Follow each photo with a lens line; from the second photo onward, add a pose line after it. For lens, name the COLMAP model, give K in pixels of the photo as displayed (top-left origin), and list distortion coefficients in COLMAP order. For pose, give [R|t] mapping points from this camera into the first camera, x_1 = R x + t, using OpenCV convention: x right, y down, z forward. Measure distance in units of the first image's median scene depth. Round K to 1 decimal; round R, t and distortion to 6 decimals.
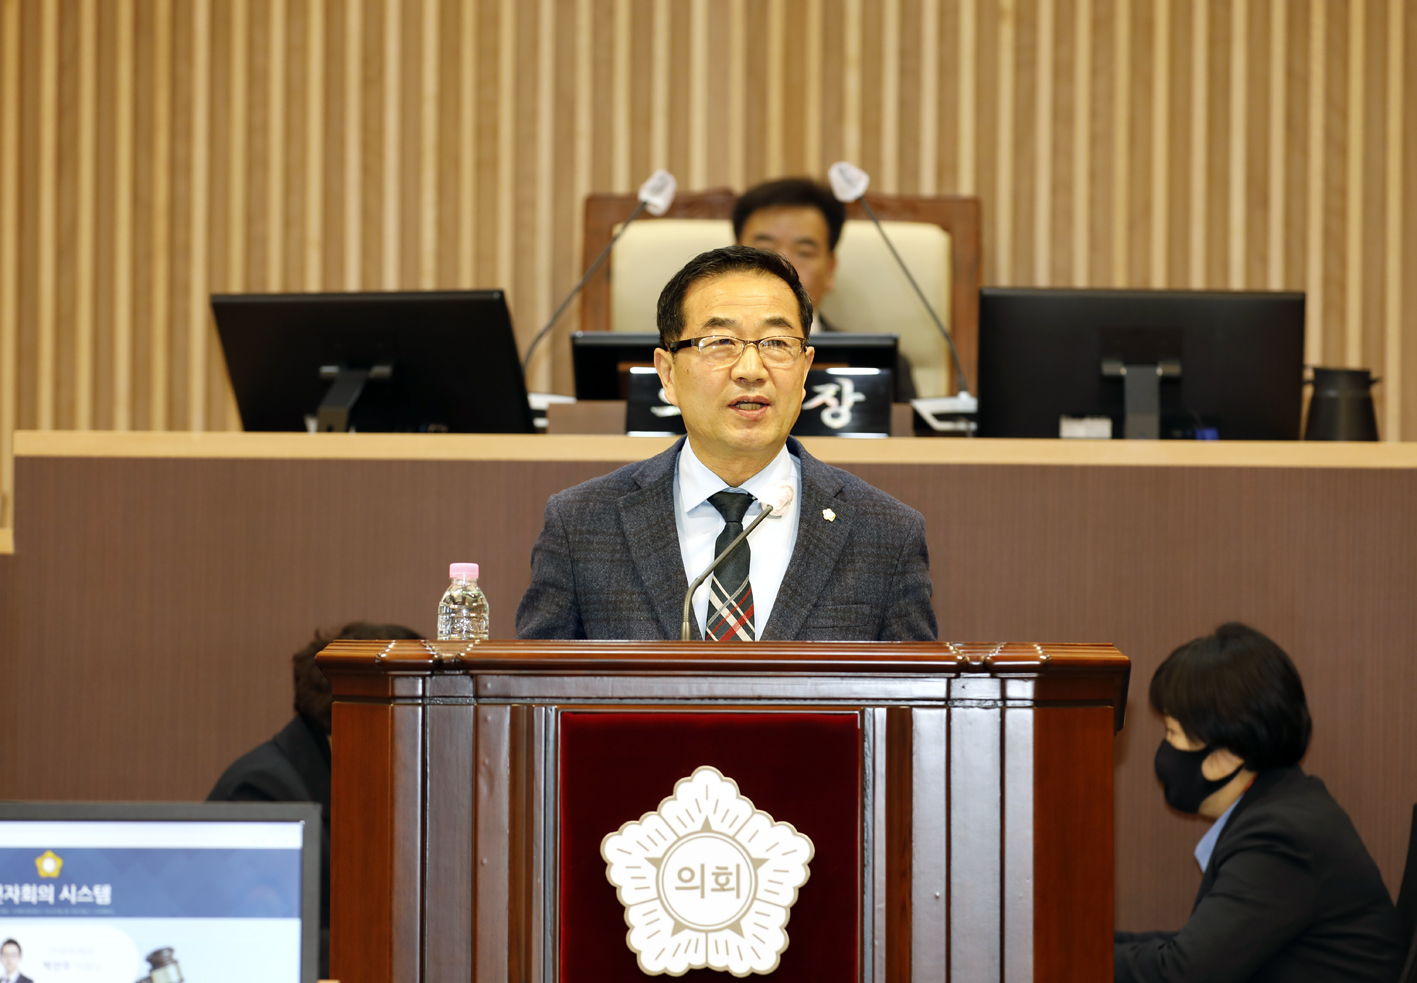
lens RADIAL K [[5795.3, 0, 708.5], [0, 5795.3, 491.5], [0, 0, 1]] dist [0.202212, 2.606991]
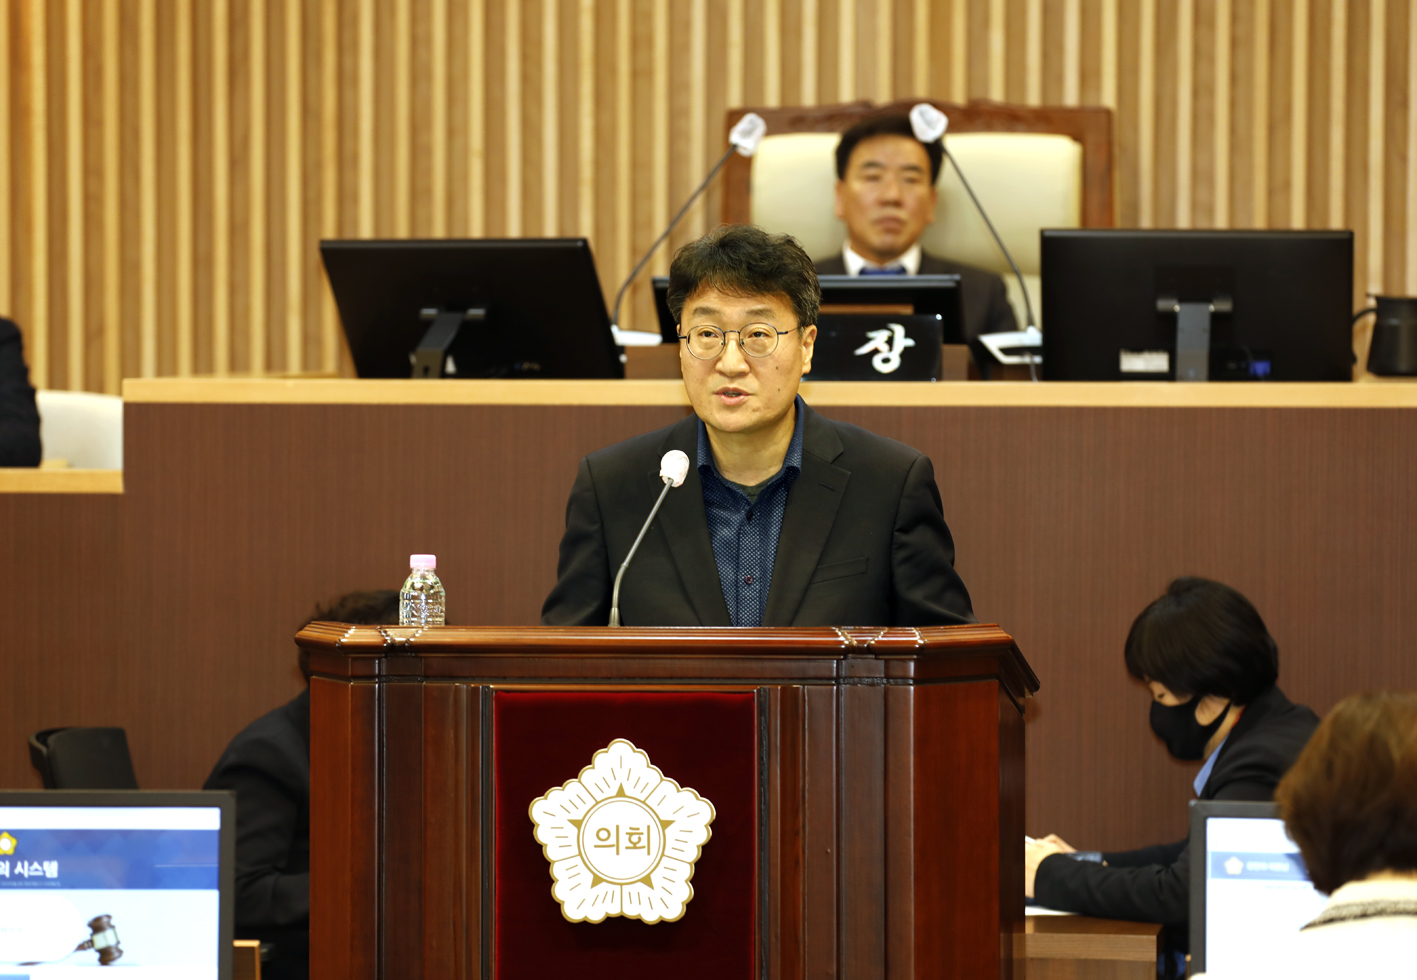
lens RADIAL K [[6426.7, 0, 708.5], [0, 6426.7, 490.0], [0, 0, 1]] dist [0.616510, 7.488649]
pose [[0.996732, -0.003858, -0.080683, 0.117624], [0.007143, 0.999155, 0.040464, -0.051899], [0.080459, -0.040908, 0.995918, -0.251934]]
